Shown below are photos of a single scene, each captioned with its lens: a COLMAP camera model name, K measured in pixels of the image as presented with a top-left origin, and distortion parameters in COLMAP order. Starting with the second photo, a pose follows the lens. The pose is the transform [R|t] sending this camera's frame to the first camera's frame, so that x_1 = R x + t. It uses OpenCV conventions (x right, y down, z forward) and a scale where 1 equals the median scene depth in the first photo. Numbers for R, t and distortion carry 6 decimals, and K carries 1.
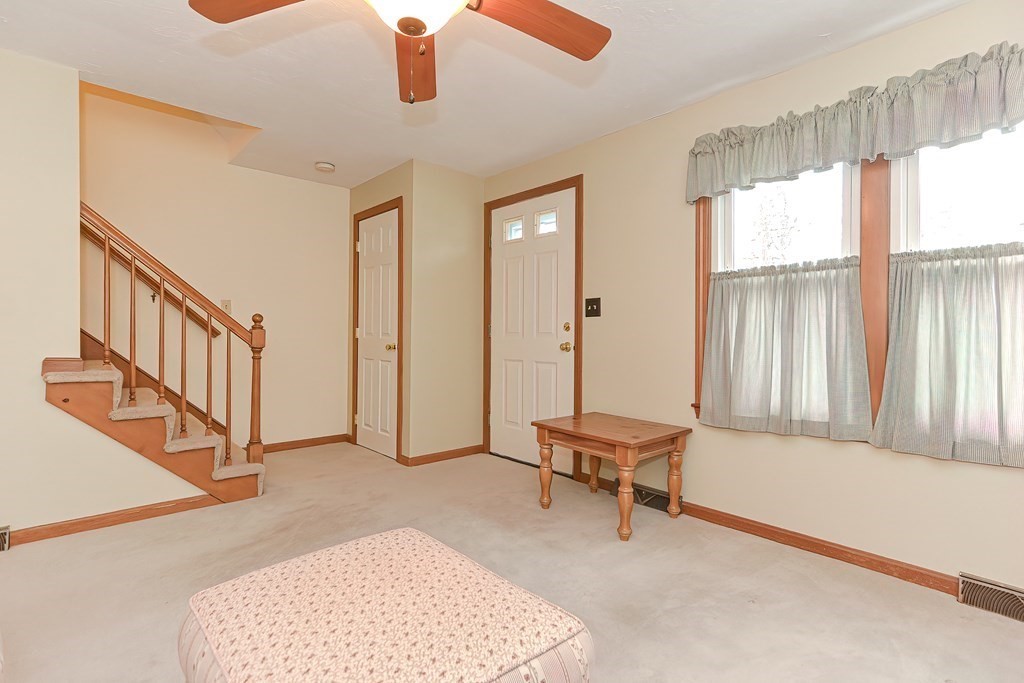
lens RADIAL K [[504.5, 0, 515.5], [0, 504.5, 335.8], [0, 0, 1]] dist [0.011599, 0.000381]
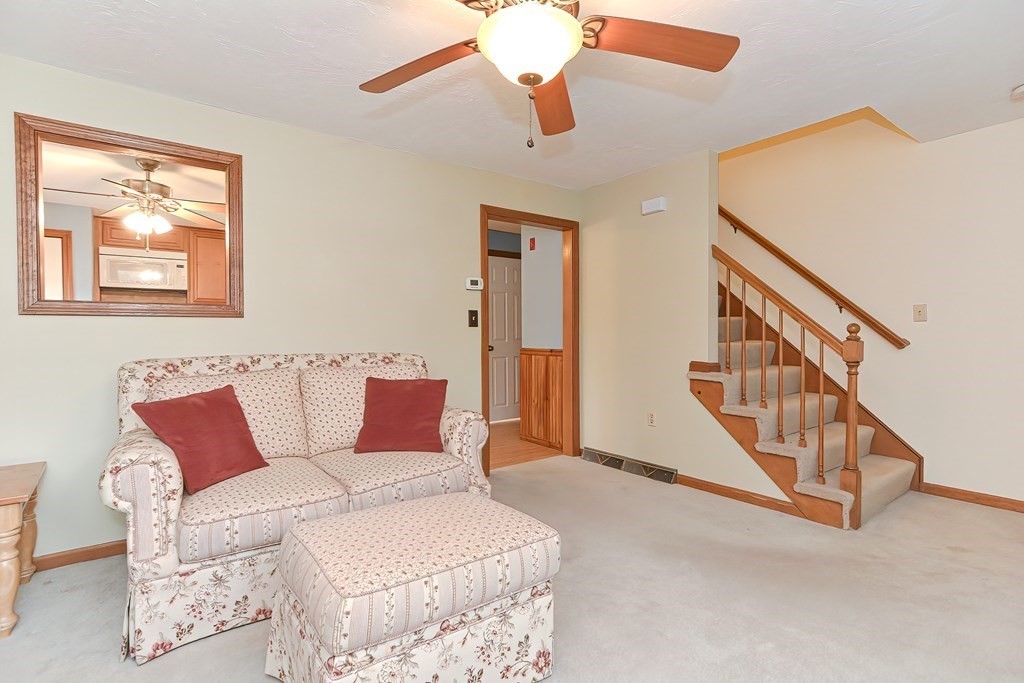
lens RADIAL K [[504.5, 0, 515.5], [0, 504.5, 335.8], [0, 0, 1]] dist [0.011599, 0.000381]
pose [[-0.097979, -0.008623, -0.995151, 0.457013], [-0.006856, 0.999945, -0.007990, -0.011202], [0.995165, 0.006040, -0.098032, 0.538220]]
